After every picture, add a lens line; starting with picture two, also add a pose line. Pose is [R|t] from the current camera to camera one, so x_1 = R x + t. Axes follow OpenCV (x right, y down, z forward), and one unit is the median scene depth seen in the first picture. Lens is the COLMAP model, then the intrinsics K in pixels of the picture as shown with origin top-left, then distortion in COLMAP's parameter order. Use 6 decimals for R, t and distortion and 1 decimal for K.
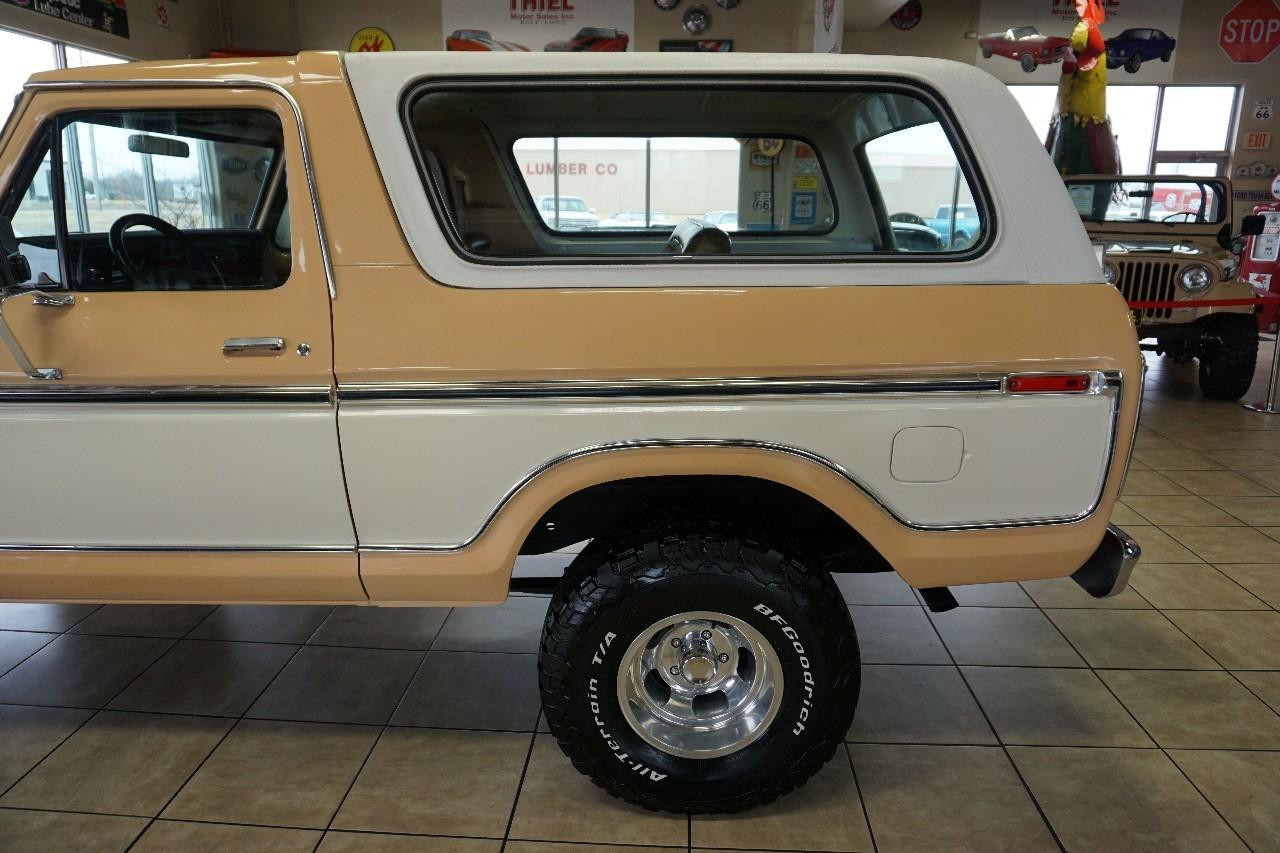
lens RADIAL K [[873.6, 0, 620.0], [0, 873.6, 424.2], [0, 0, 1]] dist [-0.026389, 0.009758]
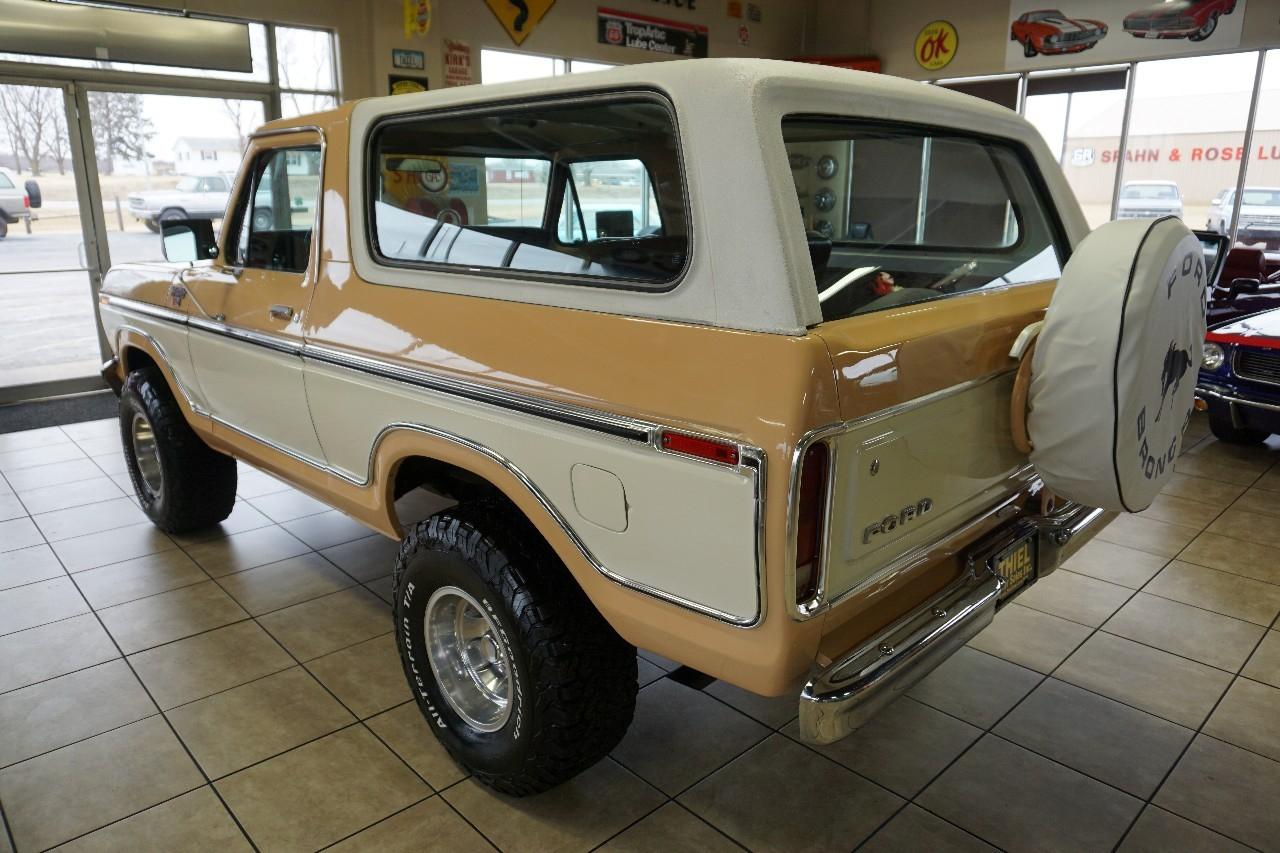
lens RADIAL K [[866.5, 0, 635.8], [0, 866.5, 421.5], [0, 0, 1]] dist [-0.030498, 0.012994]
pose [[0.725501, 0.176142, -0.665299, 0.225172], [-0.168748, 0.982712, 0.076161, -0.027848], [0.667212, 0.057013, 0.742682, 0.076663]]
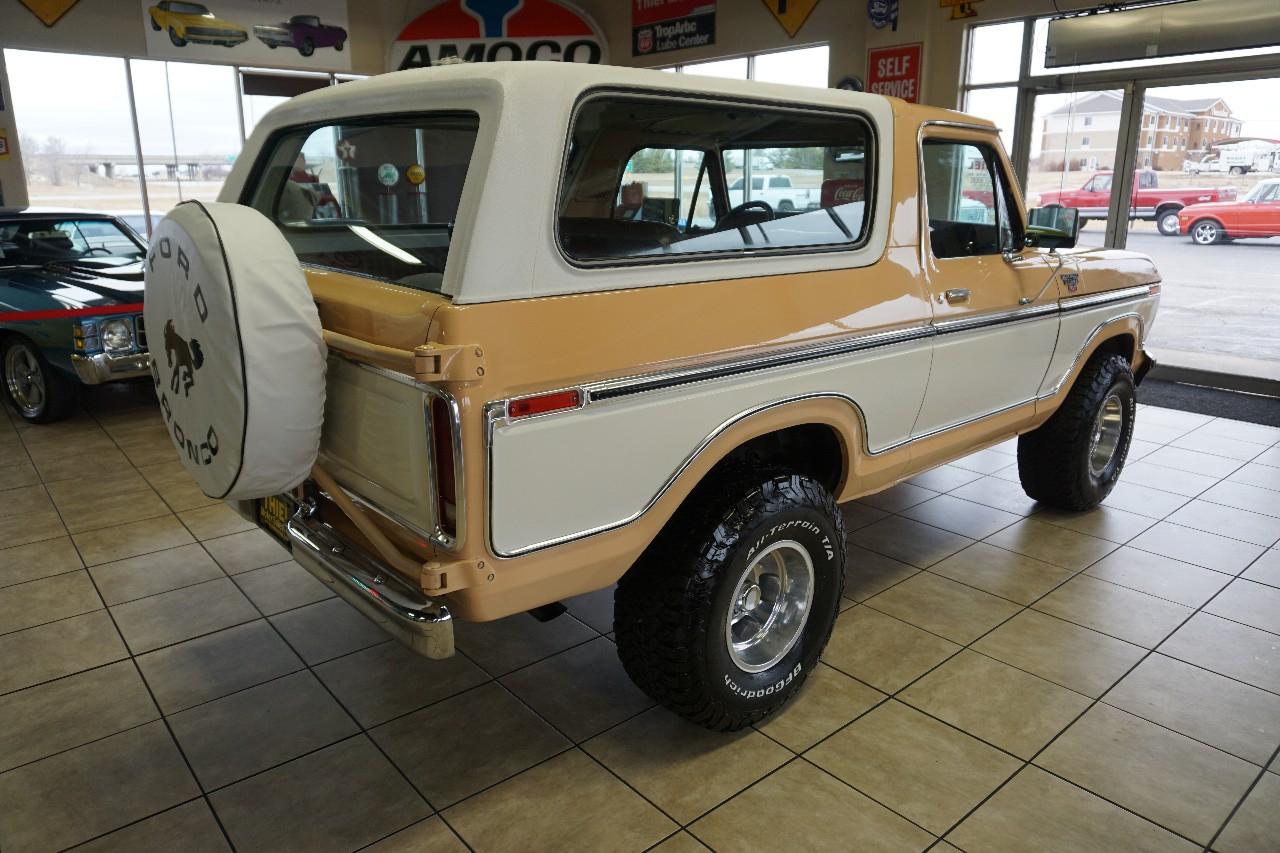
lens RADIAL K [[866.5, 0, 635.8], [0, 866.5, 421.5], [0, 0, 1]] dist [-0.030498, 0.012994]
pose [[-0.709685, 0.182821, -0.680385, 0.259200], [-0.176627, 0.888730, 0.423038, -0.151846], [0.682019, 0.420398, -0.598428, 0.578560]]
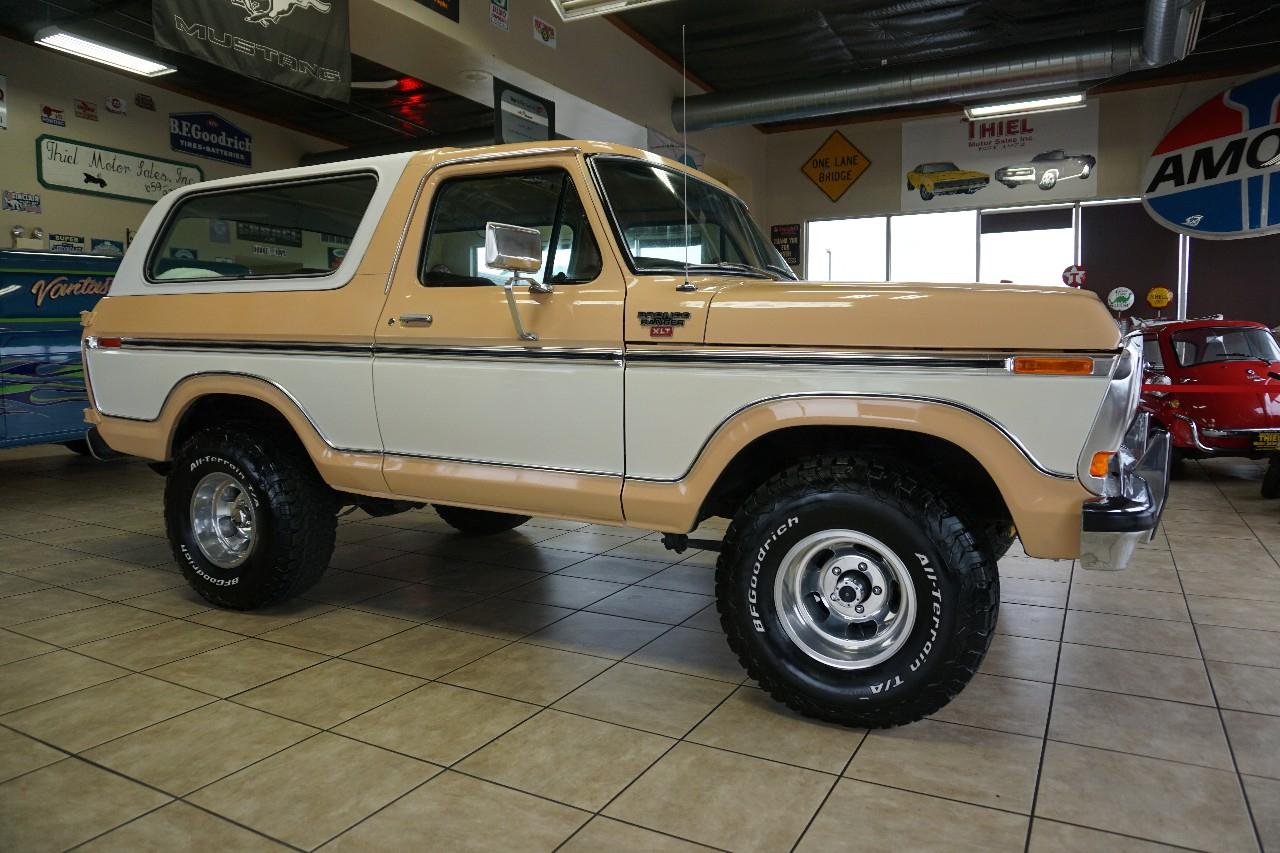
lens RADIAL K [[860.6, 0, 645.2], [0, 860.6, 423.2], [0, 0, 1]] dist [-0.029306, 0.014692]
pose [[-0.906100, -0.038274, 0.421330, -0.325438], [0.101577, 0.947086, 0.304484, -0.130538], [-0.410689, 0.318691, -0.854266, 0.717755]]
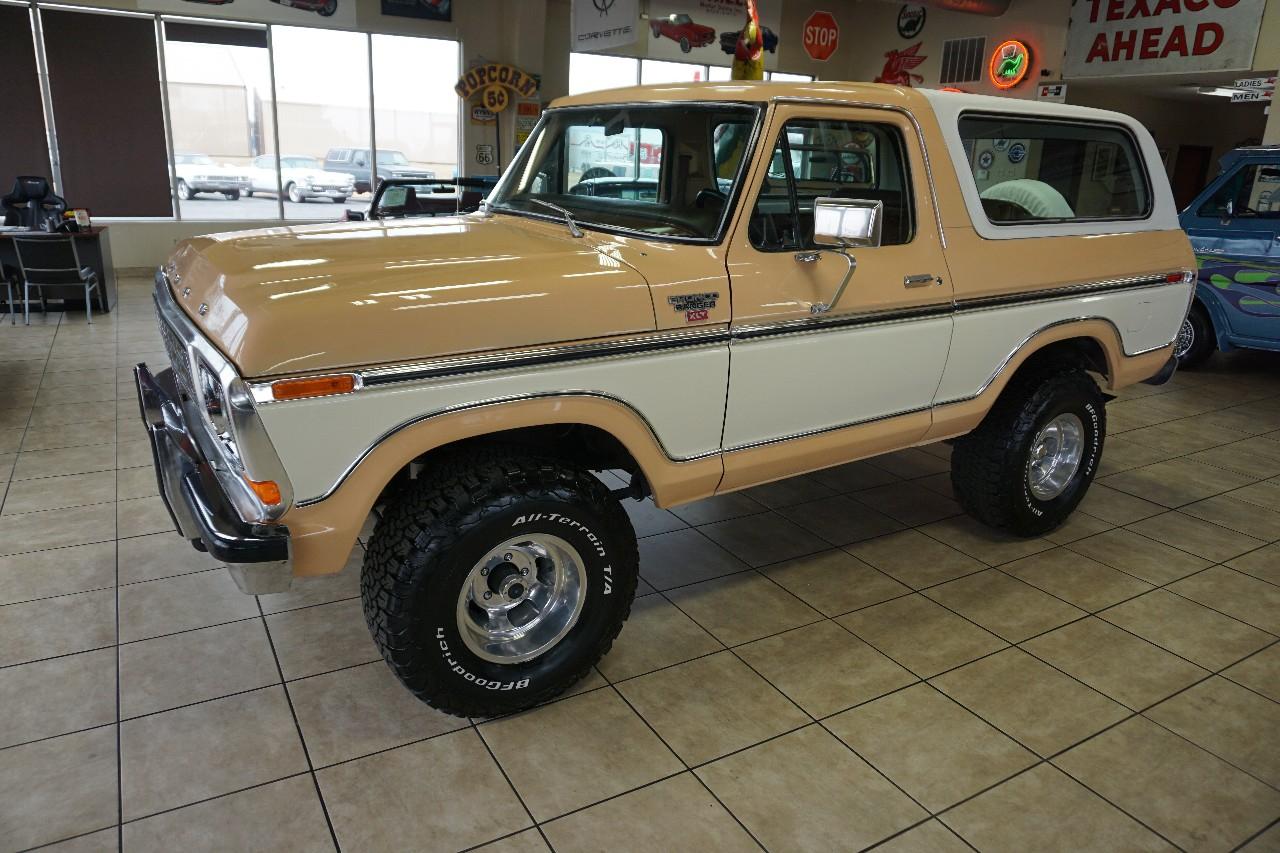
lens RADIAL K [[868.4, 0, 642.7], [0, 868.4, 423.9], [0, 0, 1]] dist [-0.037459, 0.017879]
pose [[0.832819, -0.141986, 0.535026, -0.383768], [0.108400, 0.989662, 0.093903, -0.007628], [-0.542828, -0.020207, 0.839601, -0.008842]]
